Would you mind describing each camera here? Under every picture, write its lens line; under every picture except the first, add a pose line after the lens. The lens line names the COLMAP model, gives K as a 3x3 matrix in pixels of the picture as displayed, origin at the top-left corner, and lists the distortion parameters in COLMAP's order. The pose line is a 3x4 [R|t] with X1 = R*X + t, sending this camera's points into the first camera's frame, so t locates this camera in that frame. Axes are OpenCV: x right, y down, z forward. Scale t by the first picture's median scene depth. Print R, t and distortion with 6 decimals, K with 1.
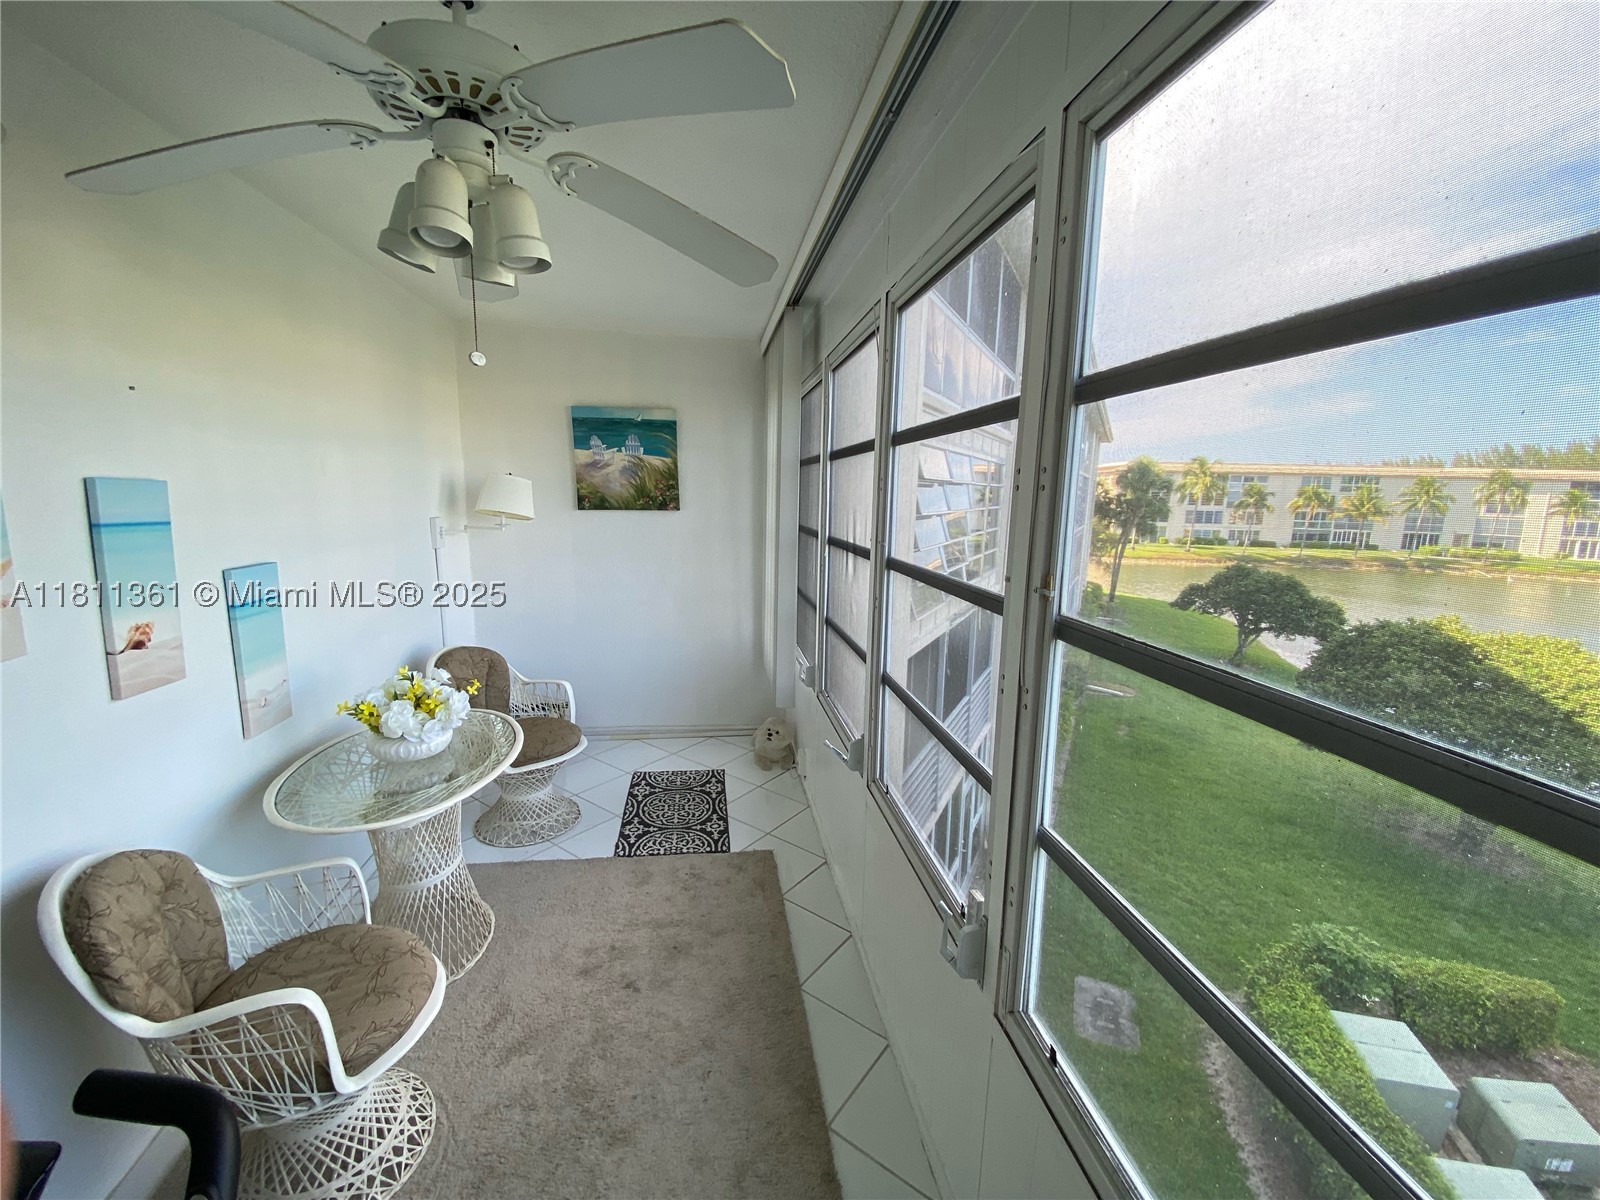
lens RADIAL K [[644.9, 0, 800.0], [0, 644.9, 600.0], [0, 0, 1]] dist [0.025788, -0.019333]
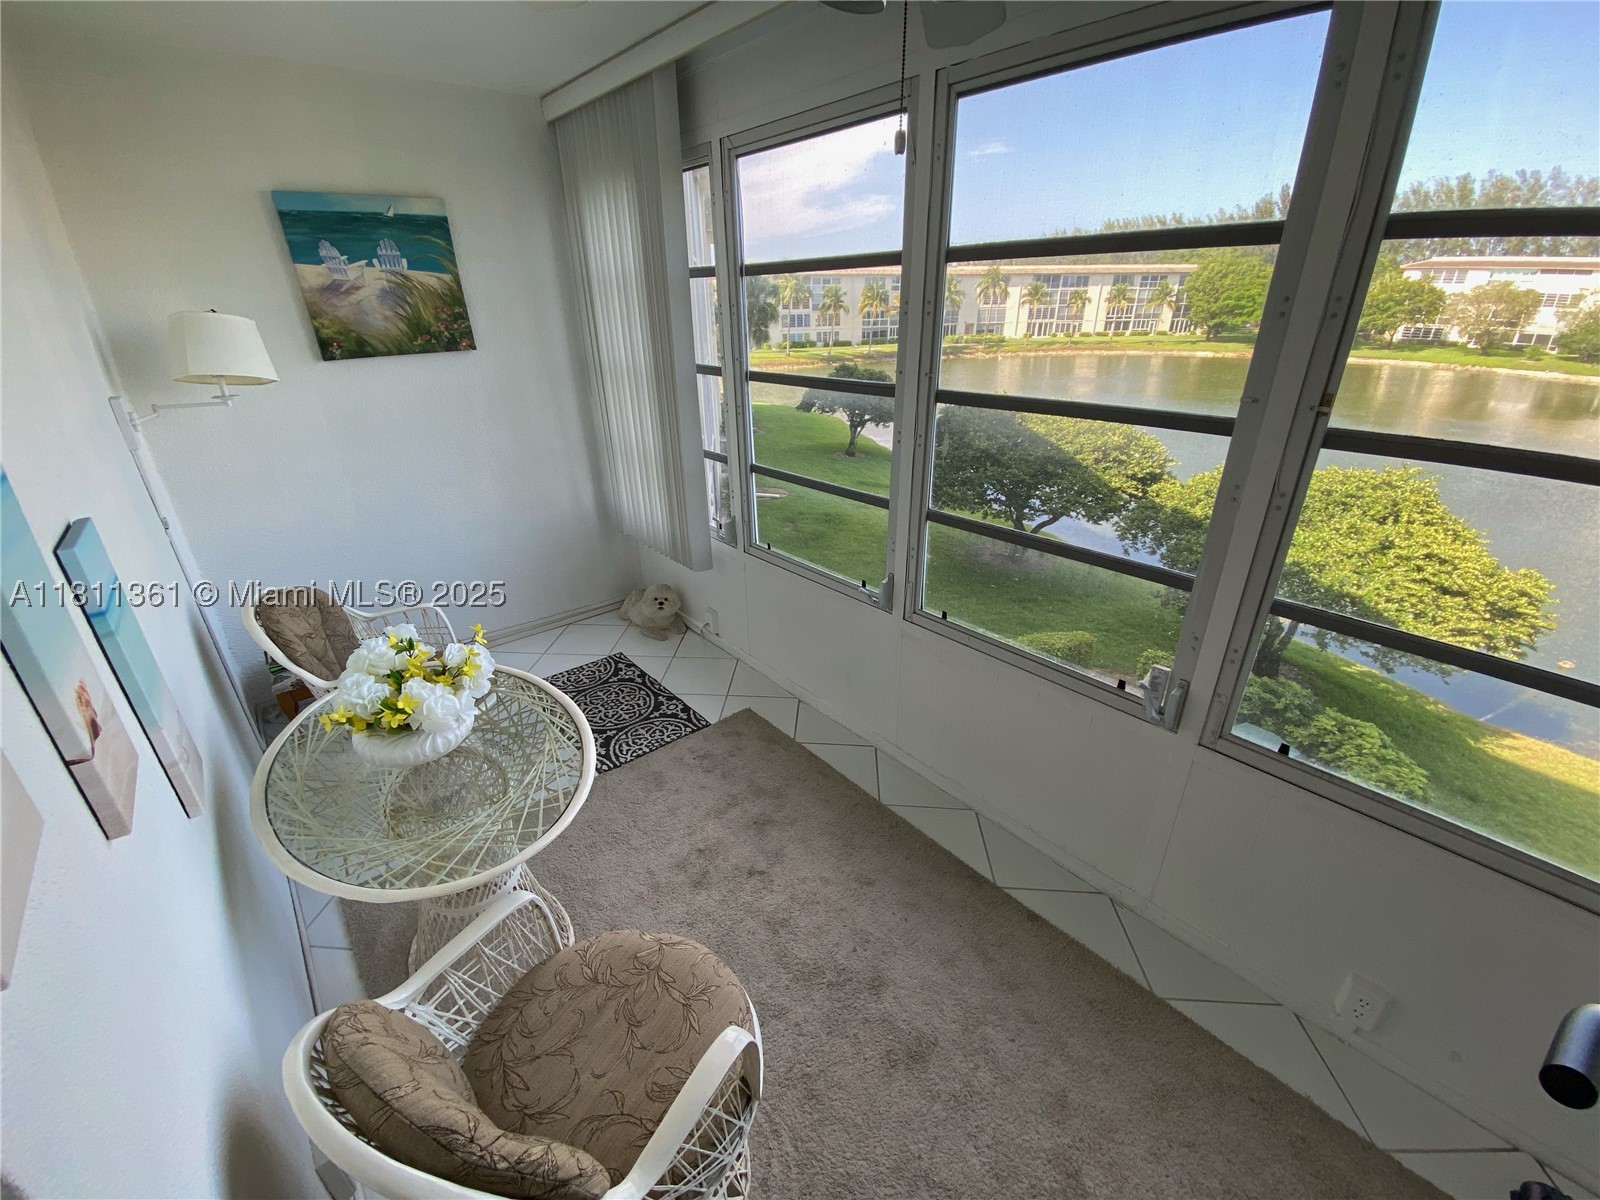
lens RADIAL K [[646.2, 0, 800.0], [0, 646.2, 600.0], [0, 0, 1]] dist [0.041658, -0.040065]
pose [[0.847419, -0.254980, 0.465689, -0.302713], [0.125813, 0.948586, 0.290439, -0.037499], [-0.515803, -0.187534, 0.835930, 0.123929]]
